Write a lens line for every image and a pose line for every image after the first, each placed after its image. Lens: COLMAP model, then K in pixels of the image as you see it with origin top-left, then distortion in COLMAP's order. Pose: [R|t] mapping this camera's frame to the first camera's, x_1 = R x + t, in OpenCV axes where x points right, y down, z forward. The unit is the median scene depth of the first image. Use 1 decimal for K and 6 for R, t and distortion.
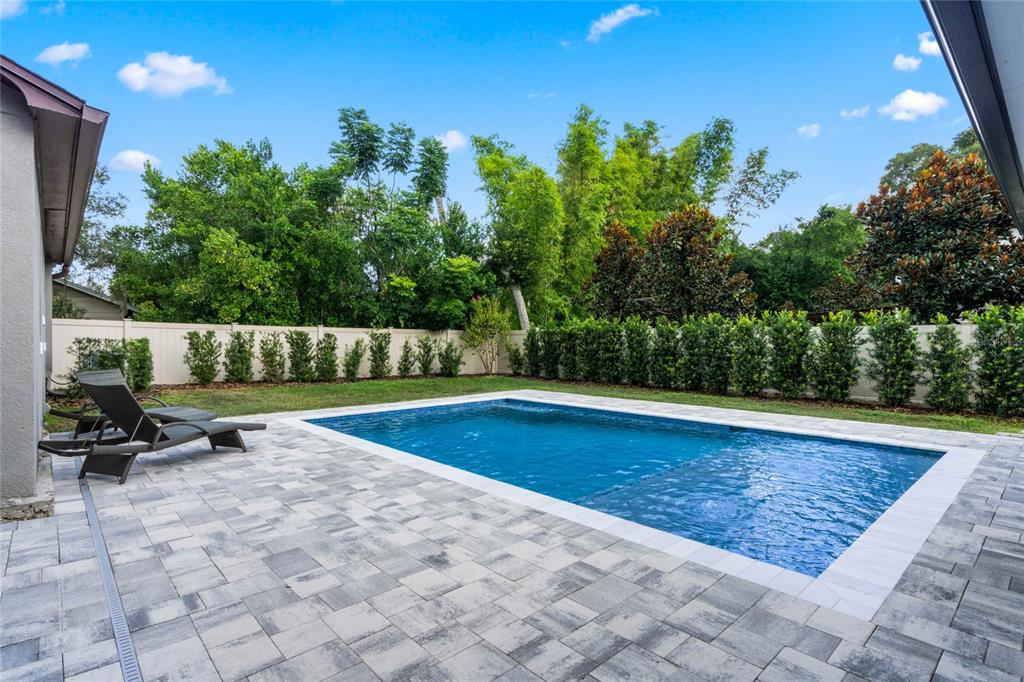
lens RADIAL K [[501.0, 0, 512.0], [0, 501.0, 341.0], [0, 0, 1]] dist [0.000232, -0.000174]
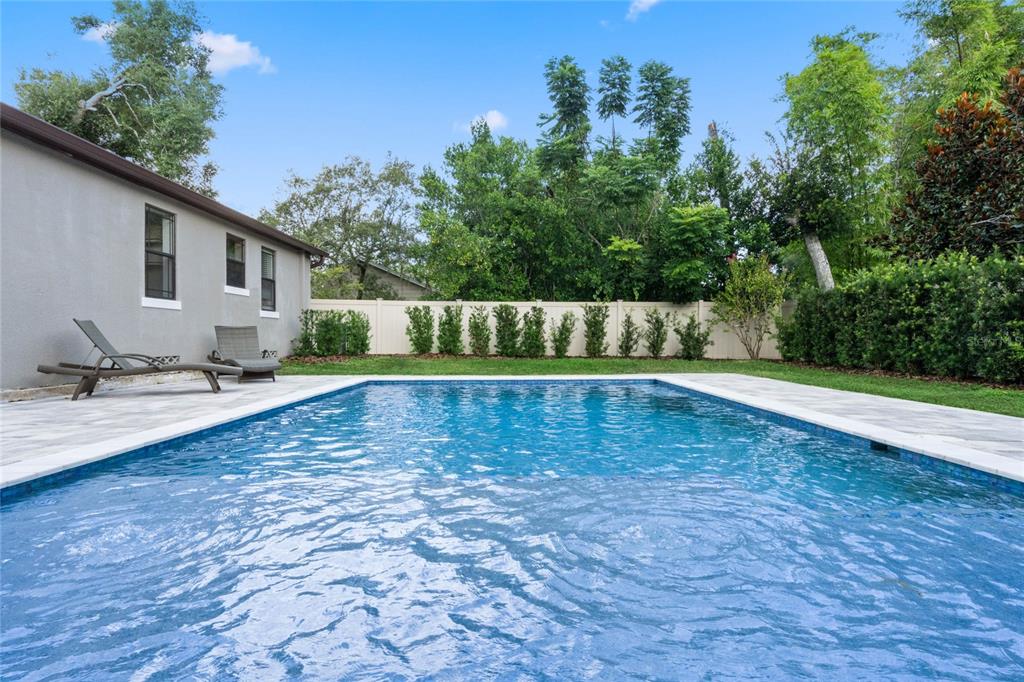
lens RADIAL K [[536.1, 0, 512.0], [0, 536.1, 341.0], [0, 0, 1]] dist [0.004094, 0.001875]
pose [[0.726538, 0.001835, -0.687123, 0.273559], [0.001103, 0.999992, 0.003837, 0.041862], [0.687125, -0.003546, 0.726531, 0.219171]]
